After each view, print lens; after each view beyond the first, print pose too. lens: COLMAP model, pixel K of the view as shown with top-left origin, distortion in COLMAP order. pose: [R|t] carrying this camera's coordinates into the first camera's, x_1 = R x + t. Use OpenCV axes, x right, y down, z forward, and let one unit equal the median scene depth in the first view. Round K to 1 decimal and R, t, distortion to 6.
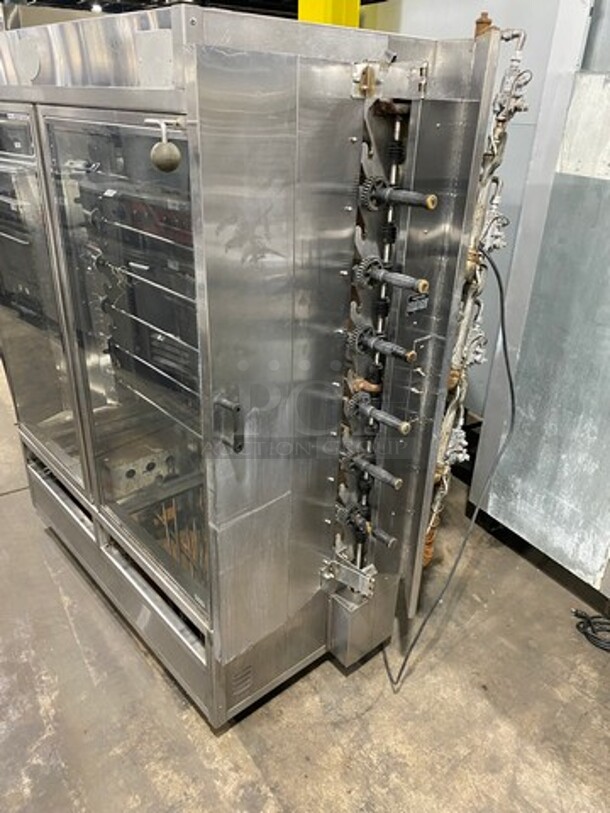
lens RADIAL K [[609.6, 0, 305.0], [0, 609.6, 406.5], [0, 0, 1]] dist [0.020754, 0.010186]
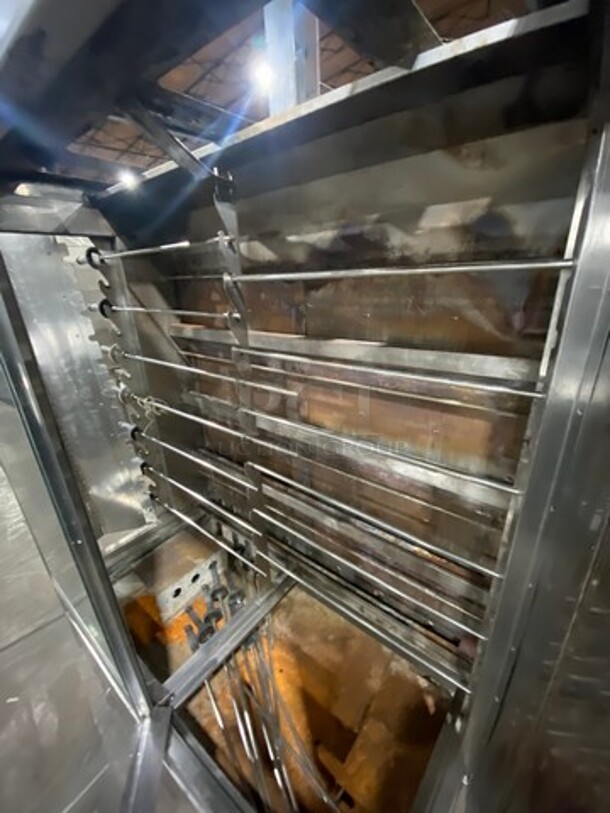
lens RADIAL K [[333.8, 0, 305.0], [0, 333.8, 406.5], [0, 0, 1]] dist [0.001646, -0.012024]
pose [[0.982121, -0.121205, 0.144041, -0.150960], [0.131958, 0.988949, -0.067573, -0.169253], [-0.134259, 0.085372, 0.987262, 0.505594]]
